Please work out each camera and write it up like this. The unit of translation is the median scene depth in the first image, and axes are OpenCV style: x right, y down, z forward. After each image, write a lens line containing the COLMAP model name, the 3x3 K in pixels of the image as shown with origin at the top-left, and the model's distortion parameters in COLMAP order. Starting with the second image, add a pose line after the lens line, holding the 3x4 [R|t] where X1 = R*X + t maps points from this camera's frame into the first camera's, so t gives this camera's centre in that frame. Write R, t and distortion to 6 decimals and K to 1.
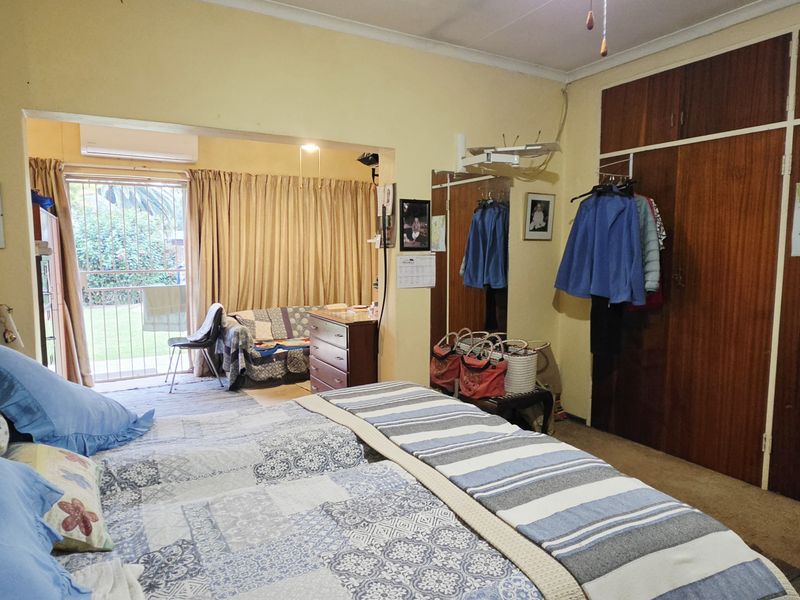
lens RADIAL K [[516.0, 0, 396.8], [0, 516.0, 299.9], [0, 0, 1]] dist [0.002723, -0.001307]
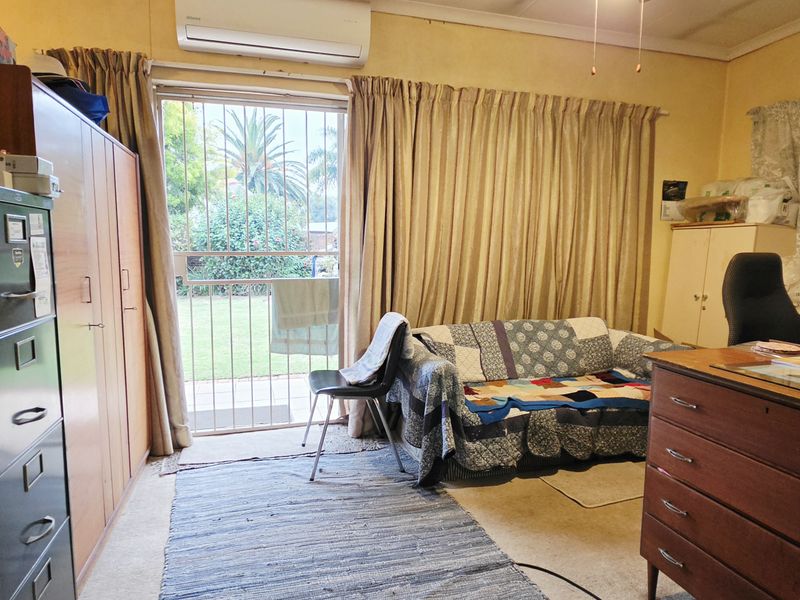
lens RADIAL K [[516.0, 0, 396.8], [0, 516.0, 299.9], [0, 0, 1]] dist [0.002723, -0.001307]
pose [[0.972788, 0.035687, -0.228934, -0.225825], [-0.033575, 0.999350, 0.013118, -0.015154], [0.229253, -0.005074, 0.973354, 0.476771]]
